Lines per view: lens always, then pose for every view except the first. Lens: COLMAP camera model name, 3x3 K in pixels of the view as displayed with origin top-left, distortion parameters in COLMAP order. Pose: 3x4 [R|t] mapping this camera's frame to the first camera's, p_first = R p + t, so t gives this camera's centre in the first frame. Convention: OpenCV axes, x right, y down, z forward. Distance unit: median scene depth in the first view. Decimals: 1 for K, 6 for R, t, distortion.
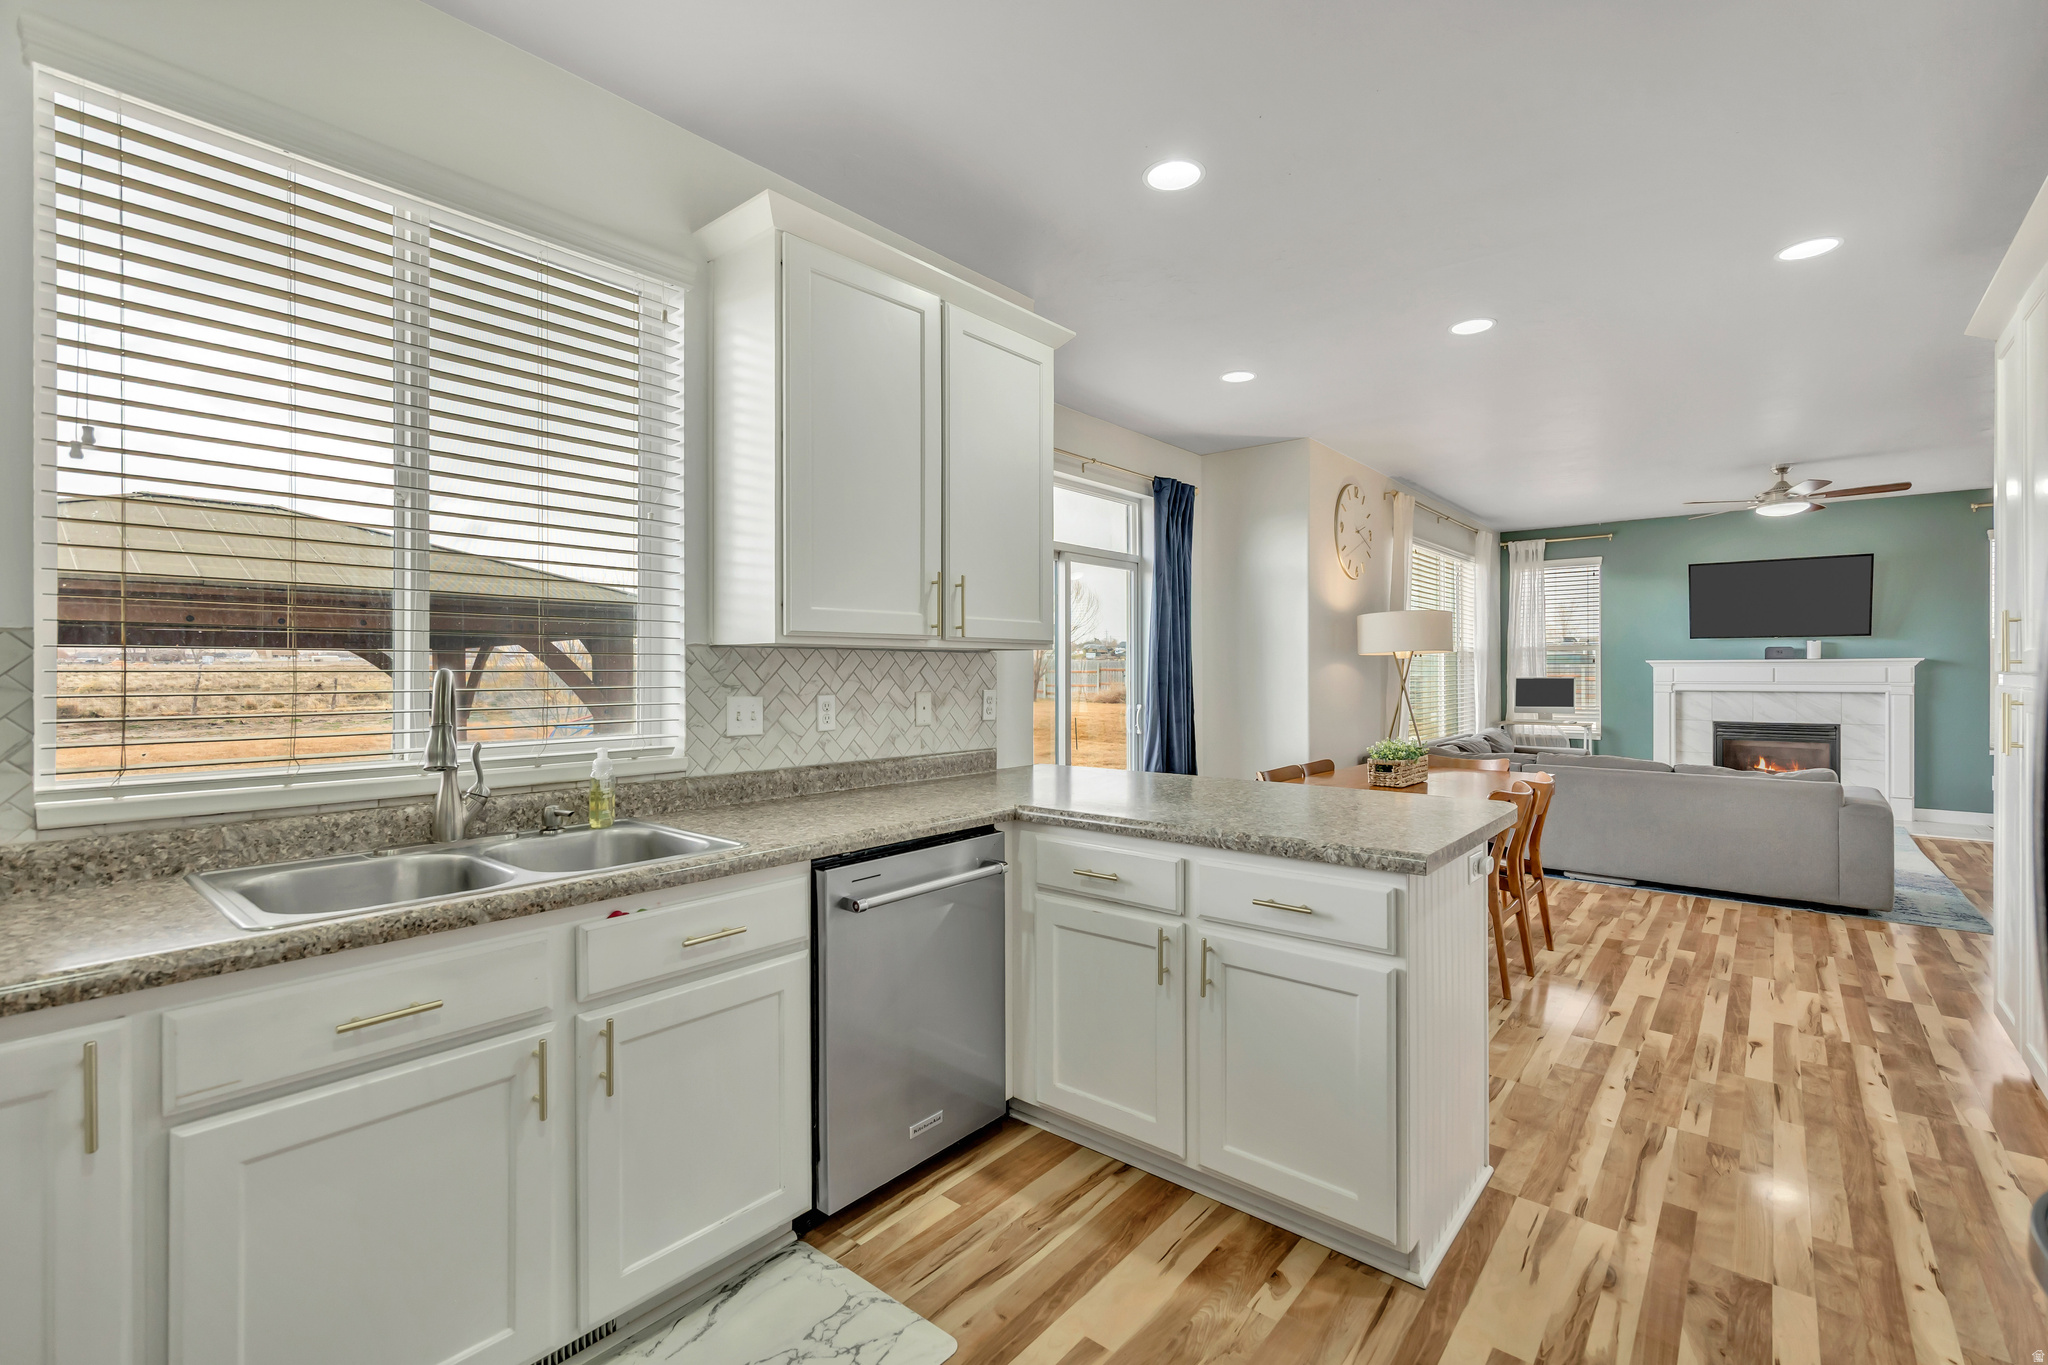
lens RADIAL K [[901.7, 0, 1017.7], [0, 901.7, 674.1], [0, 0, 1]] dist [-0.002101, -0.000404]
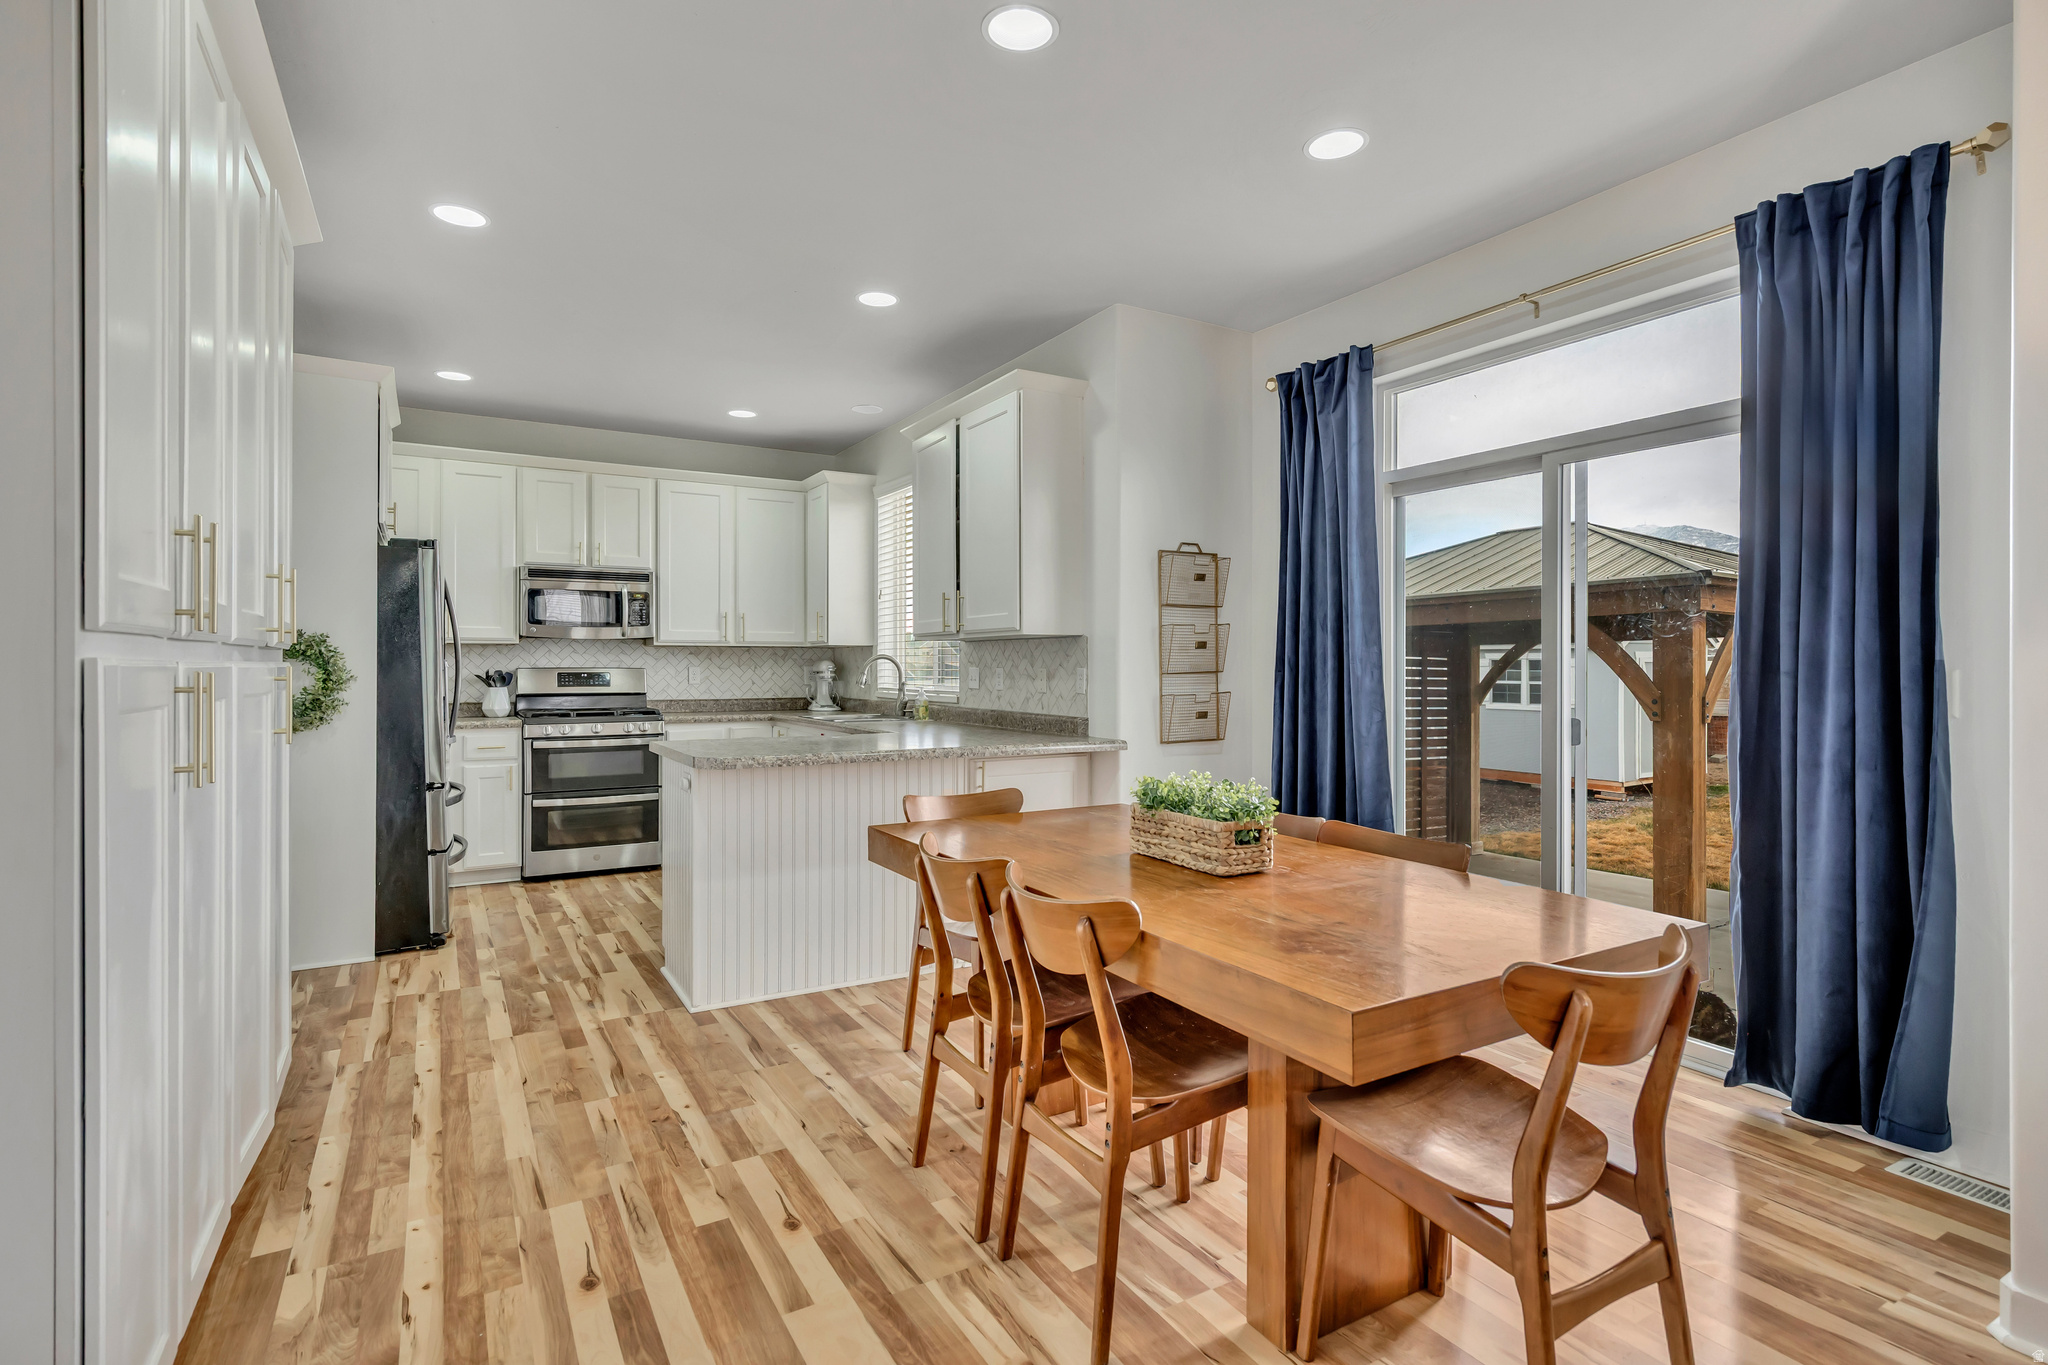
lens RADIAL K [[1000.1, 0, 1022.0], [0, 1000.1, 668.1], [0, 0, 1]] dist [0.000280, 0.000459]
pose [[-0.336667, 0.003082, -0.941619, 1.625827], [-0.003305, 0.999985, 0.004455, 0.016348], [0.941618, 0.004612, -0.336652, 1.803374]]
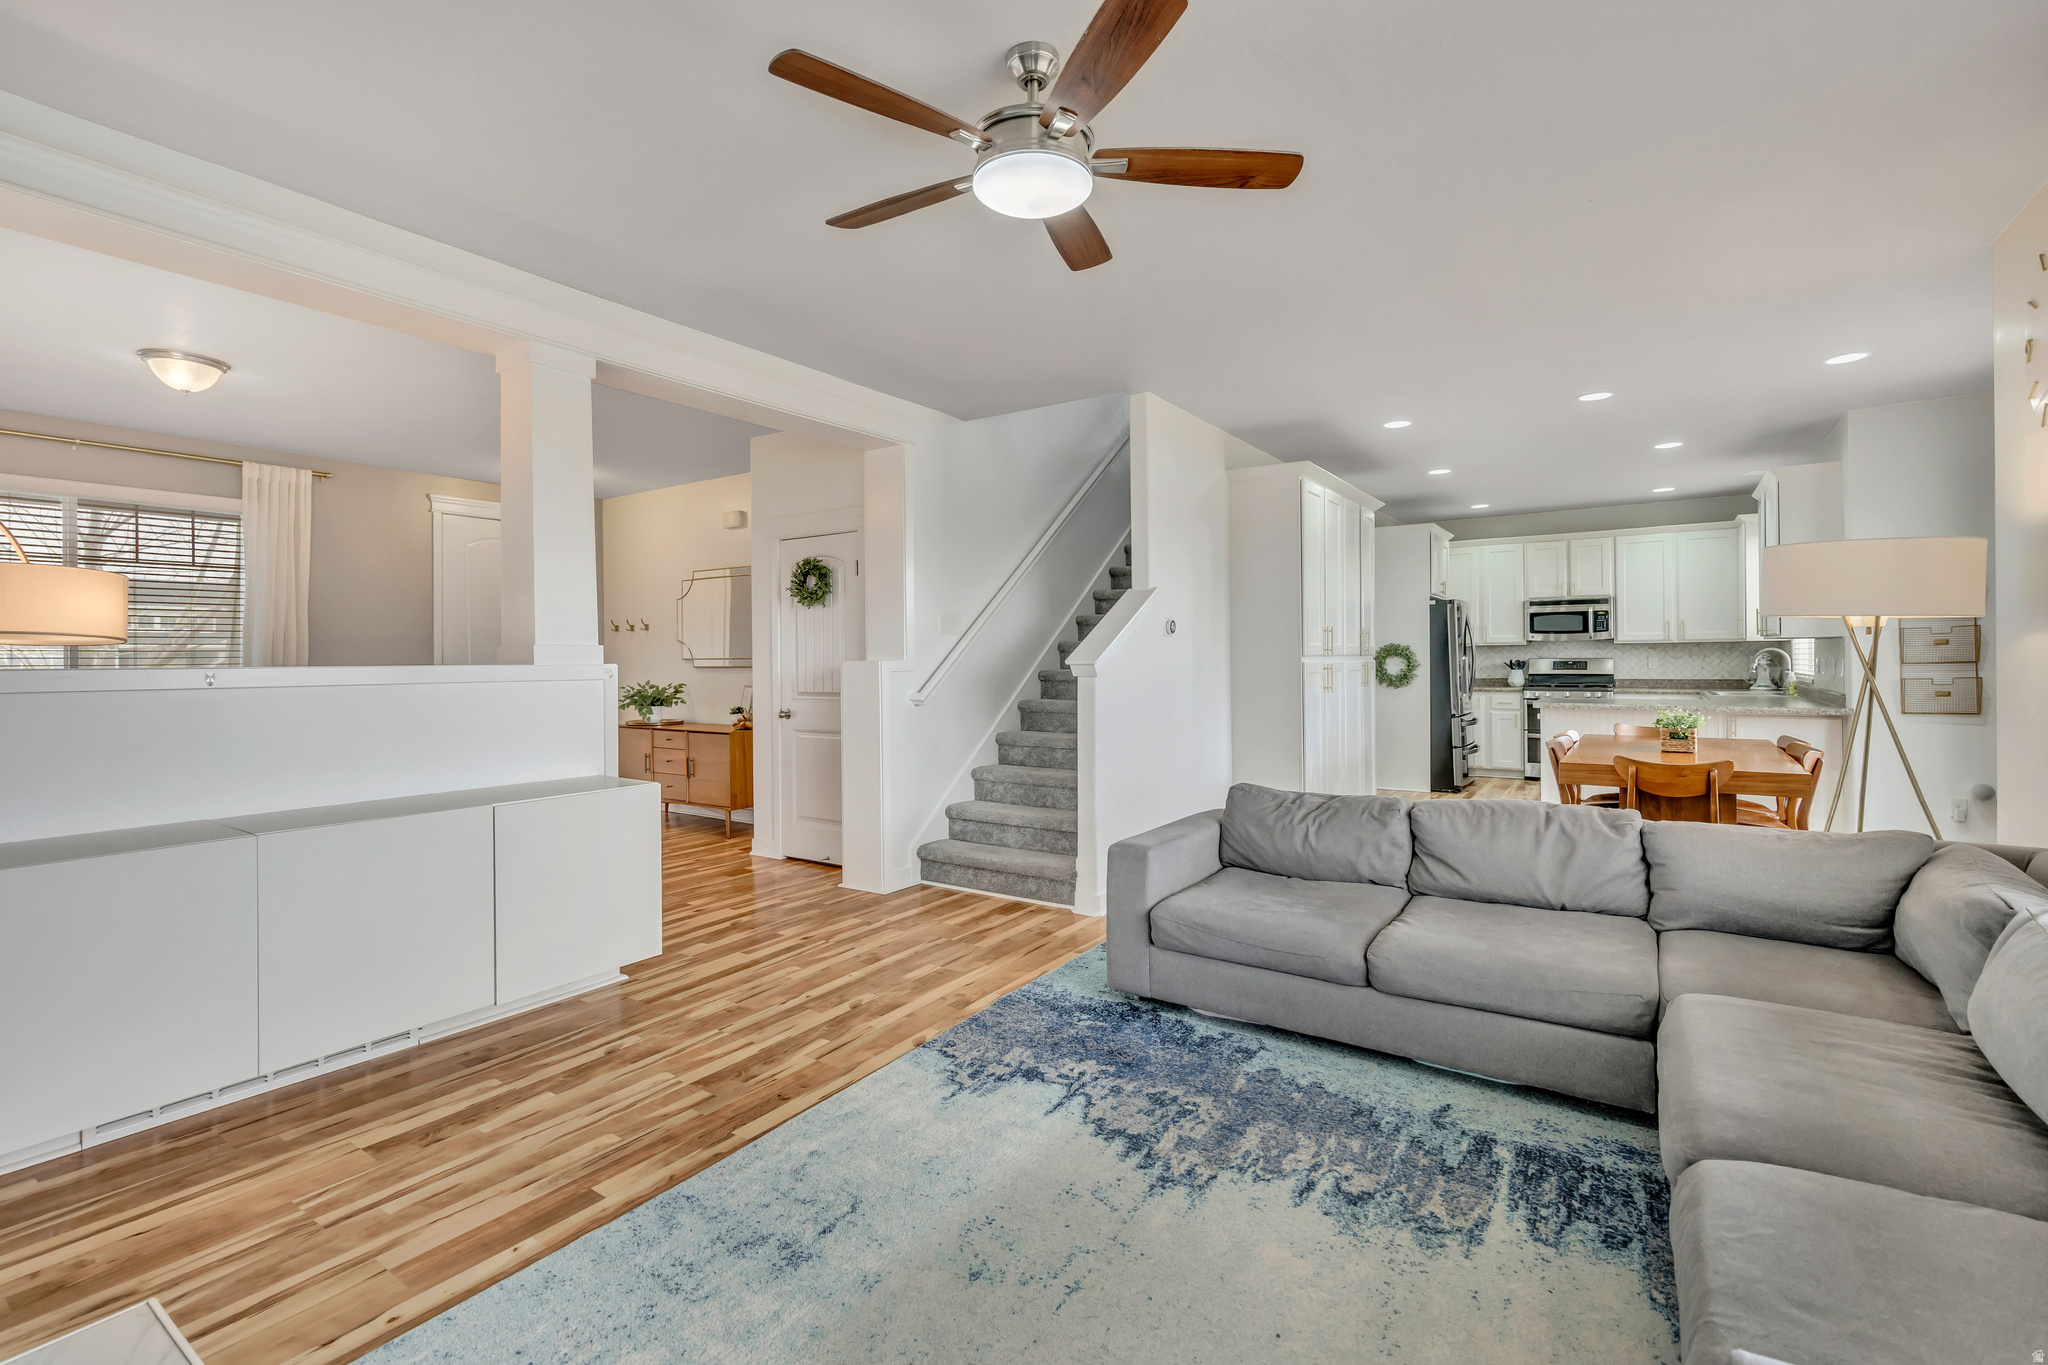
lens RADIAL K [[901.7, 0, 1027.0], [0, 901.7, 662.8], [0, 0, 1]] dist [-0.002101, -0.000404]
pose [[-0.994721, 0.013764, -0.101687, 2.223251], [0.012866, 0.999872, 0.009483, -0.015018], [0.101805, 0.008125, -0.994771, 3.376672]]
